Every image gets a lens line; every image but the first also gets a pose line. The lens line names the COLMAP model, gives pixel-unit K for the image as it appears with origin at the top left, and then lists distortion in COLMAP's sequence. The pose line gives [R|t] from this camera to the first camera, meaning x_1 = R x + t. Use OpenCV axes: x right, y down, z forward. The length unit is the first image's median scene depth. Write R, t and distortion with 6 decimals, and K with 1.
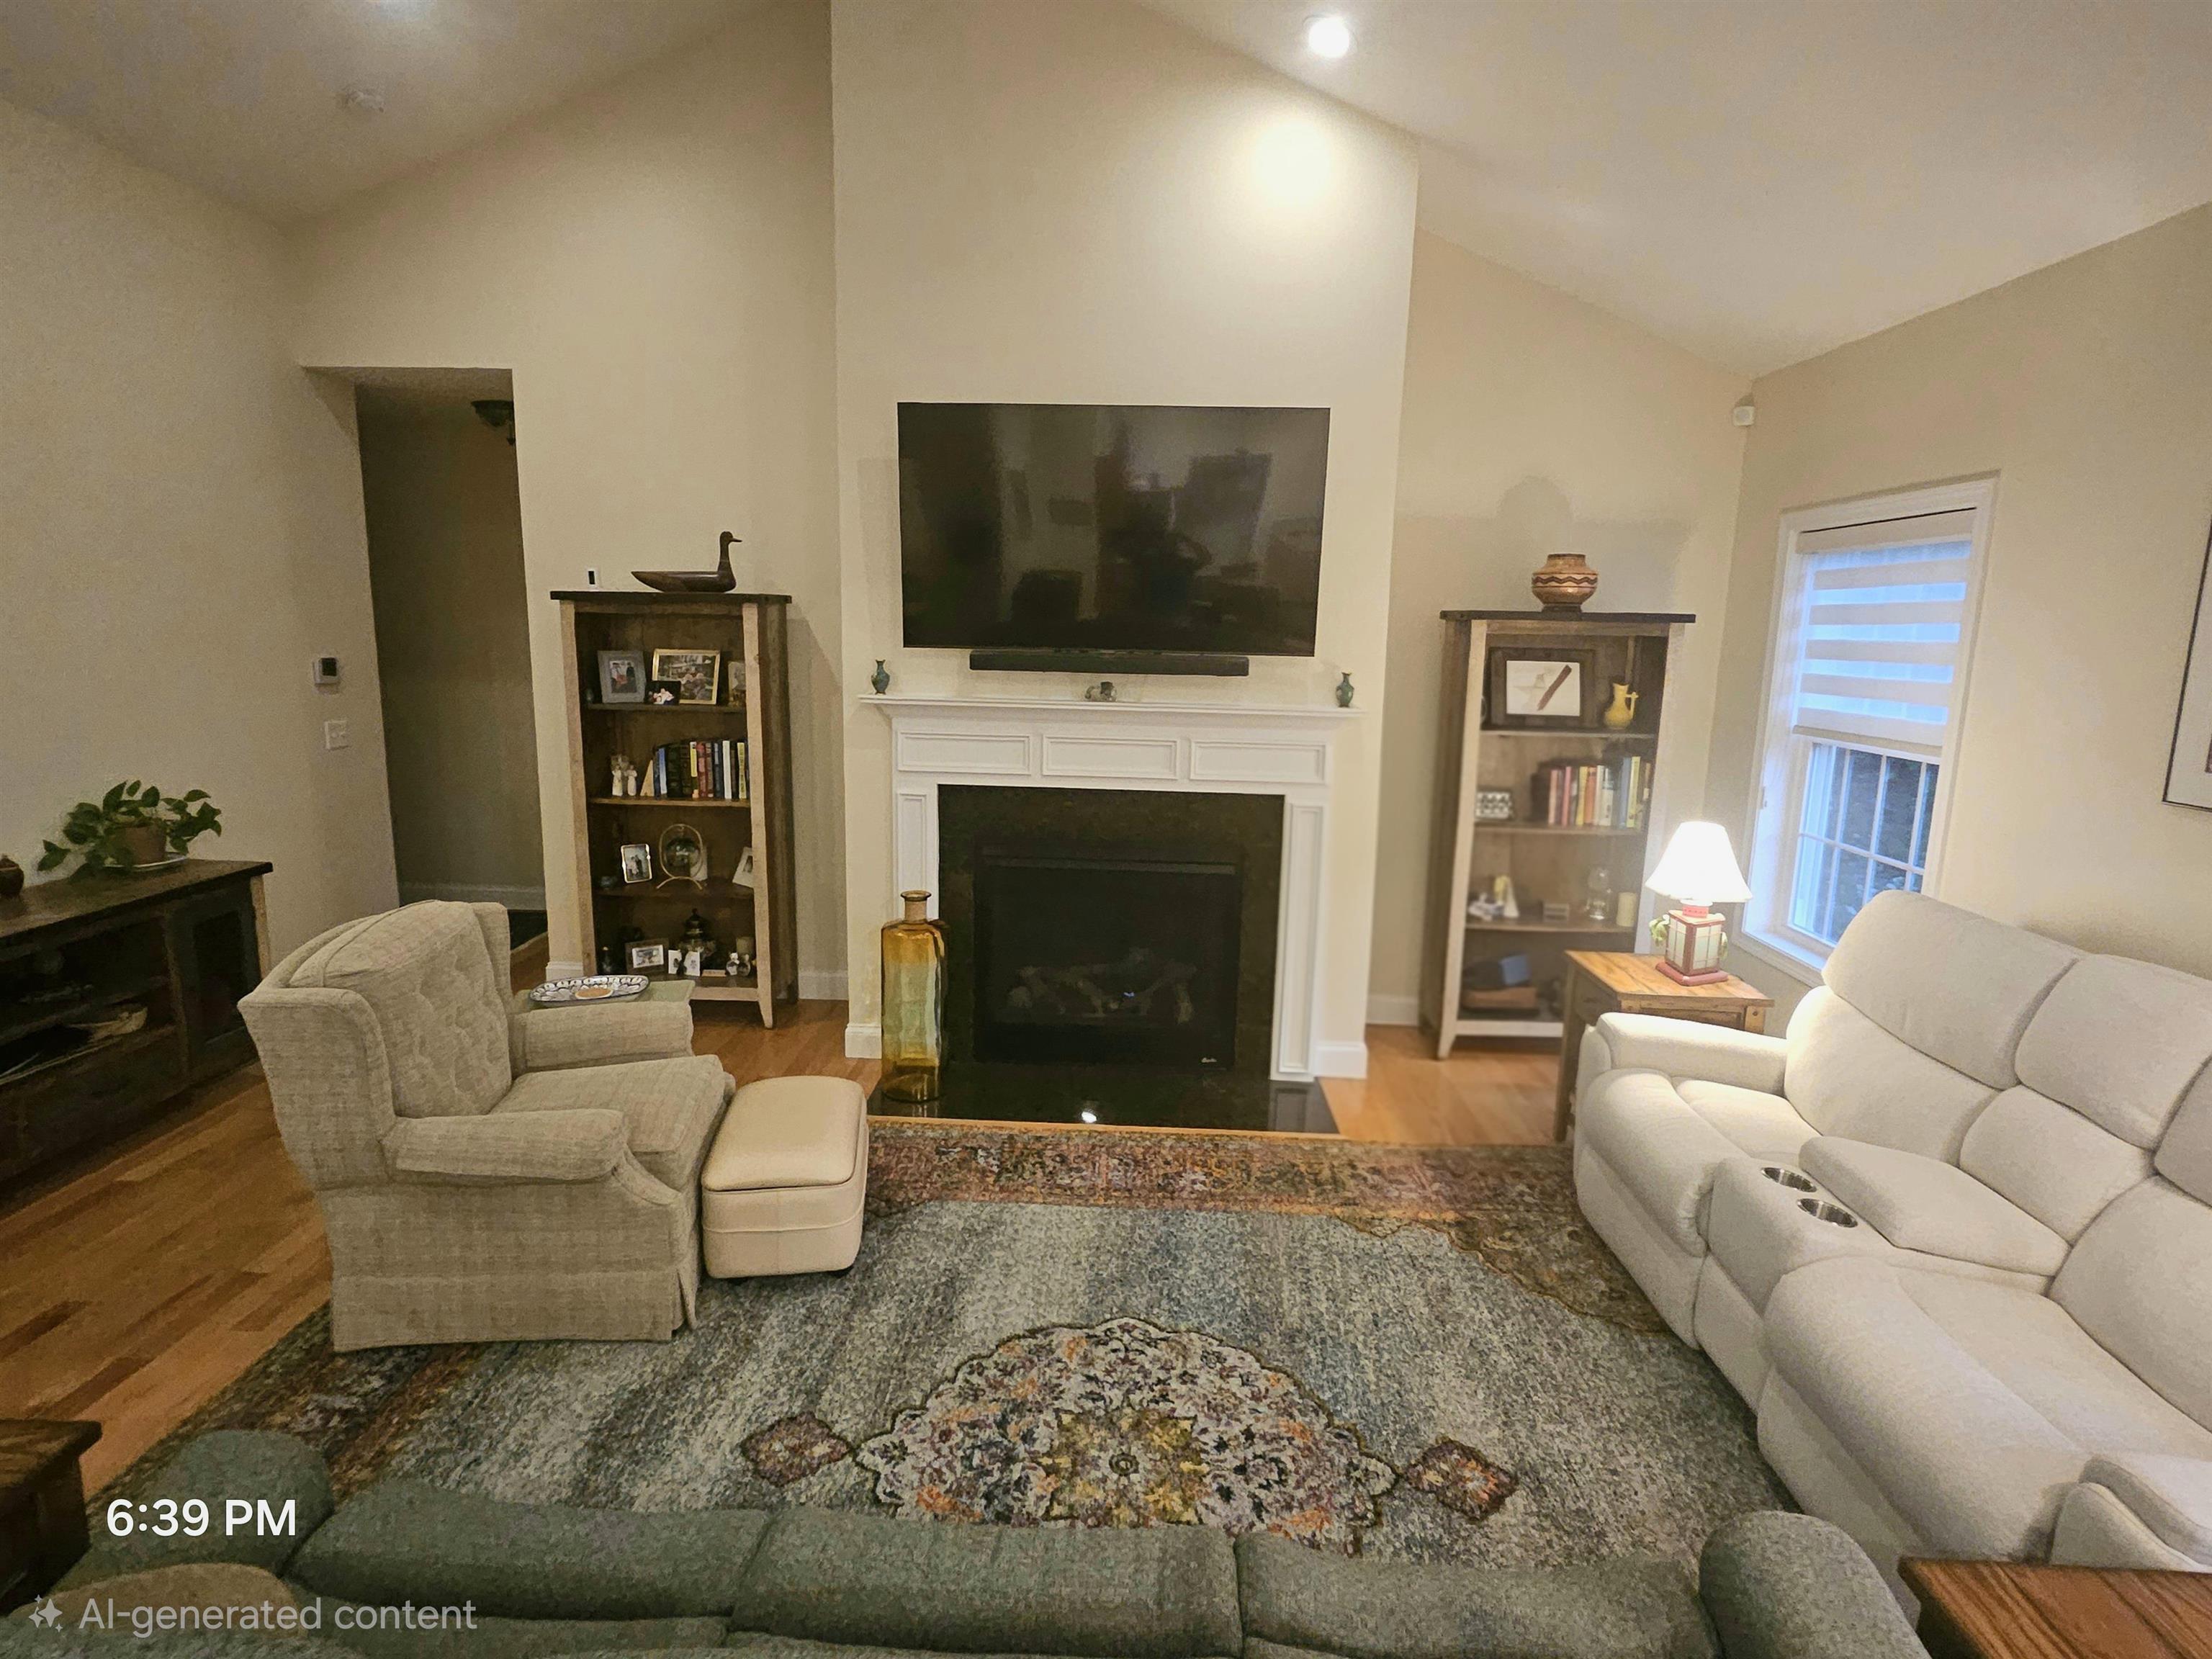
lens RADIAL K [[1096.9, 0, 1105.4], [0, 1096.9, 813.4], [0, 0, 1]] dist [0.002741, 0.000372]
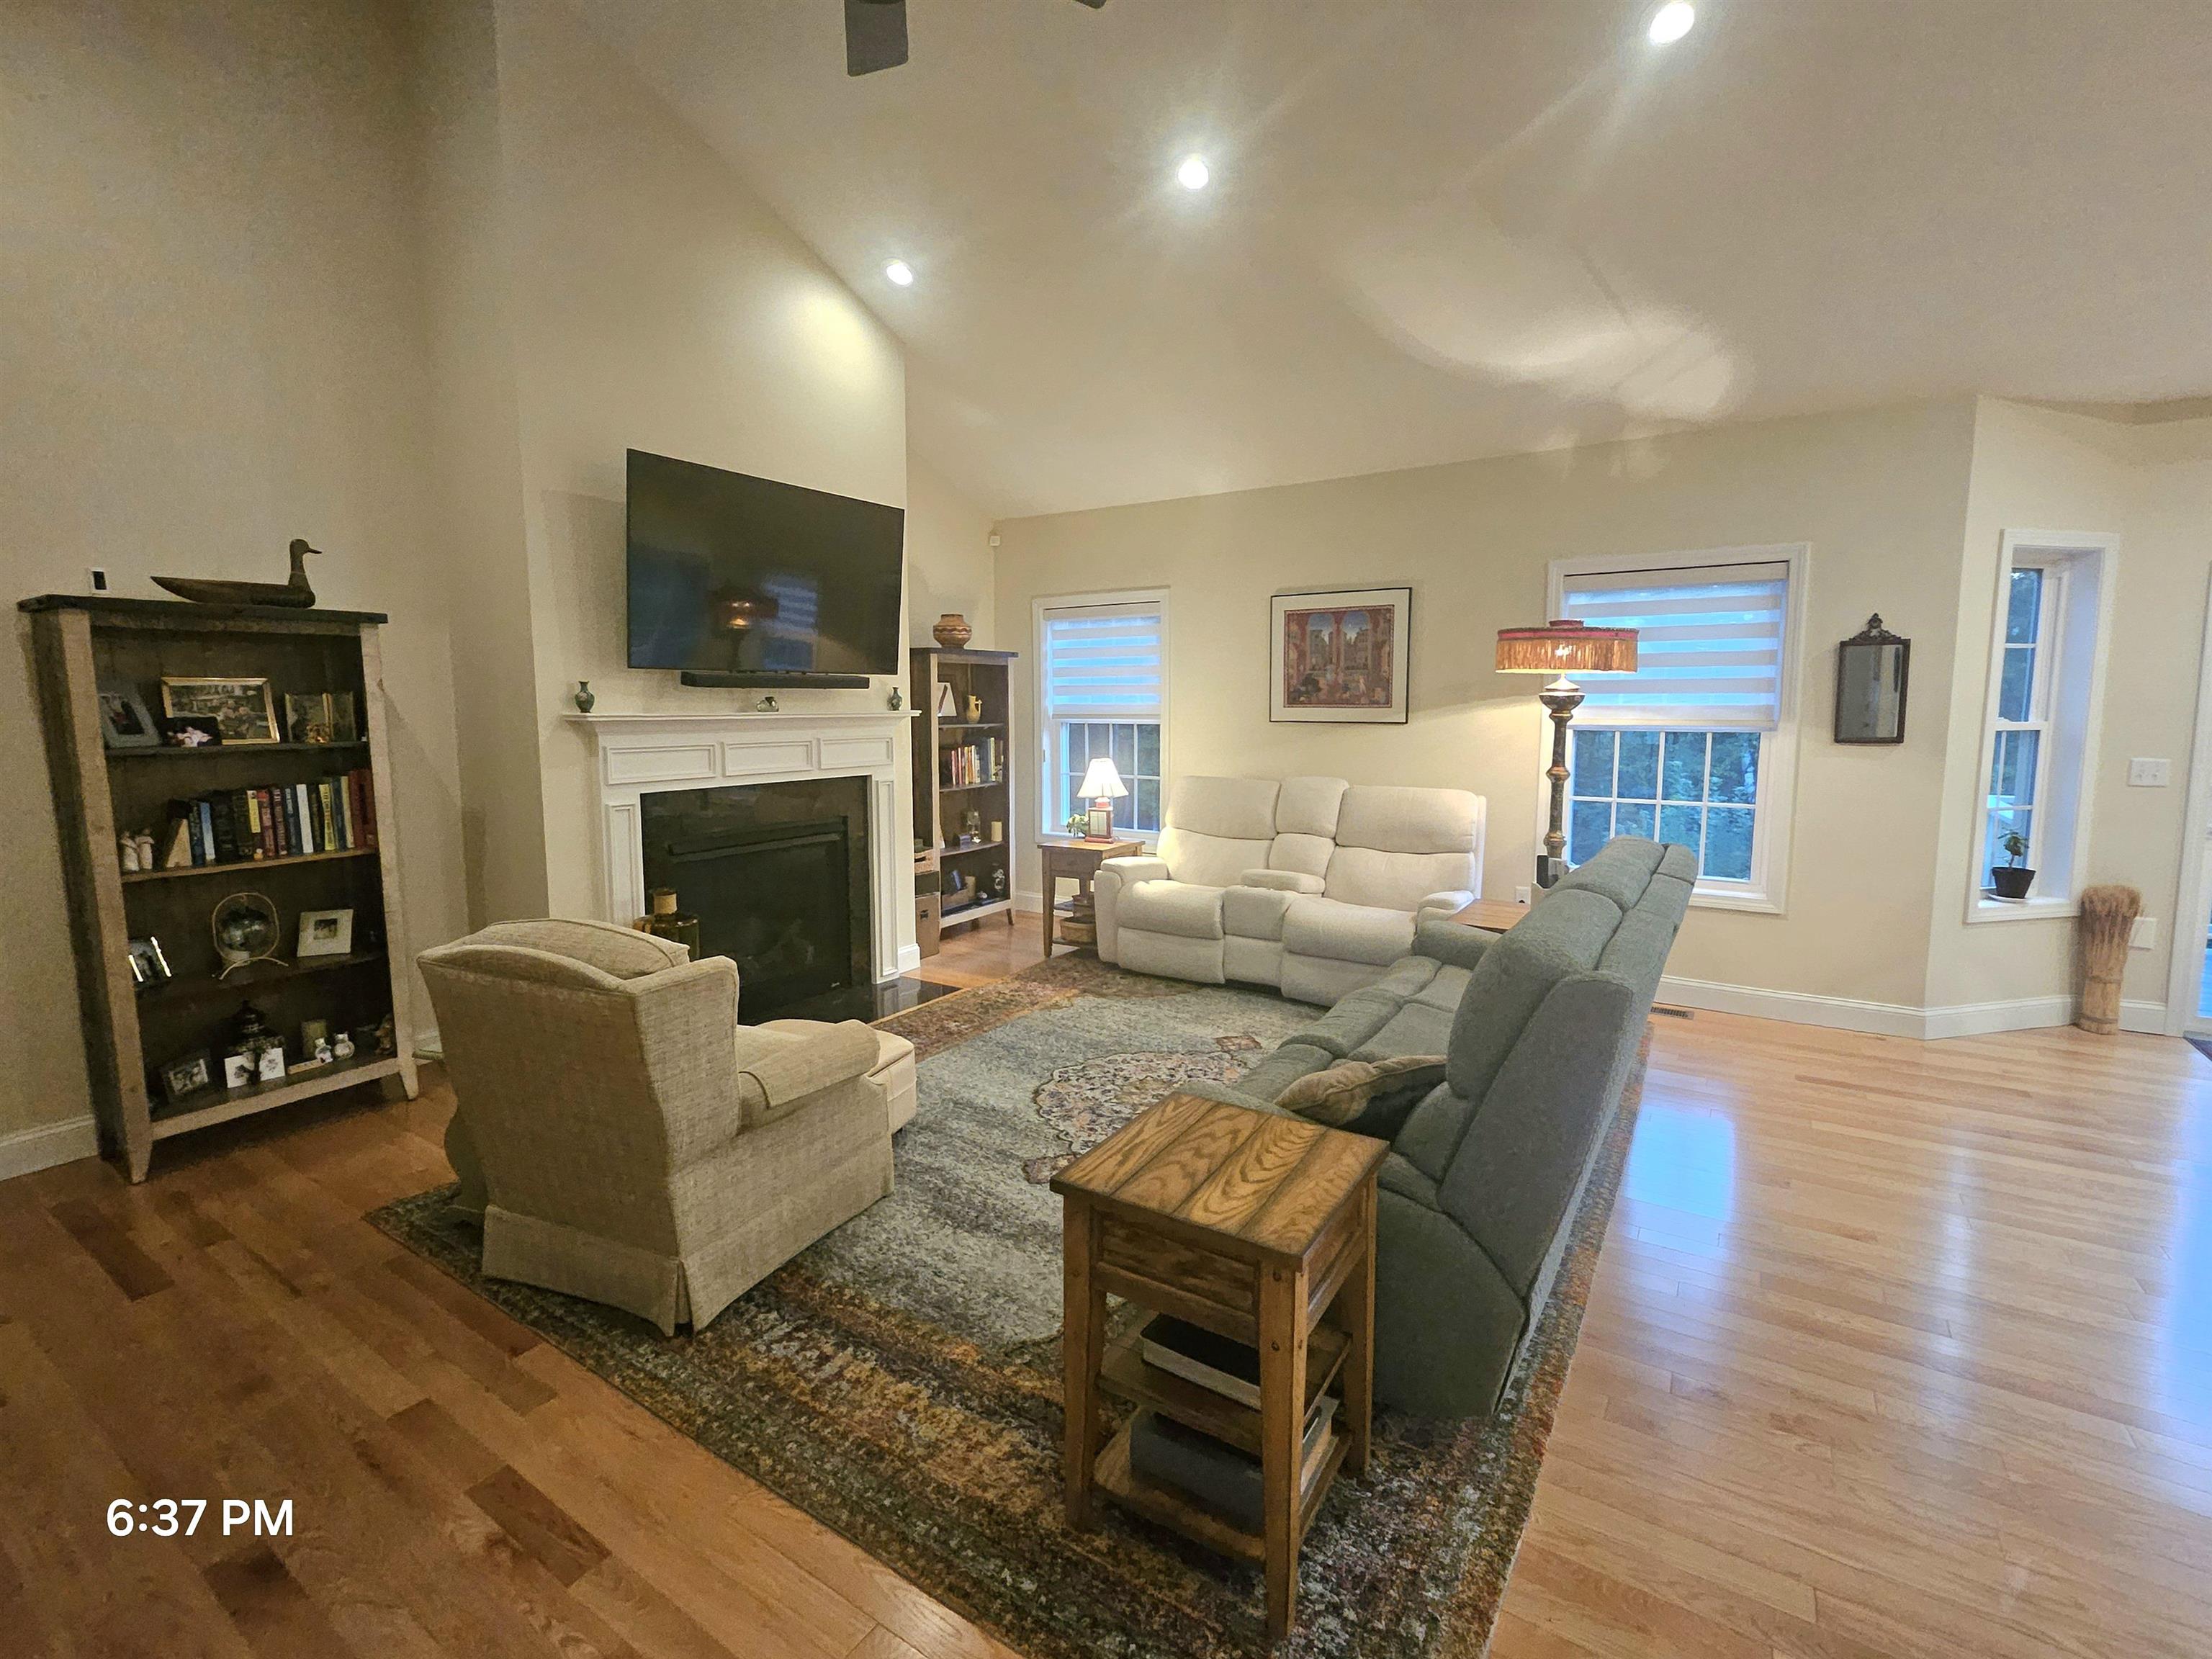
lens RADIAL K [[994.5, 0, 1093.1], [0, 994.5, 813.1], [0, 0, 1]] dist [0.005406, 0.000501]
pose [[0.518636, -0.120086, 0.846520, -0.766024], [0.159327, 0.986319, 0.042303, 0.022737], [-0.840019, 0.112933, 0.530674, 0.091237]]
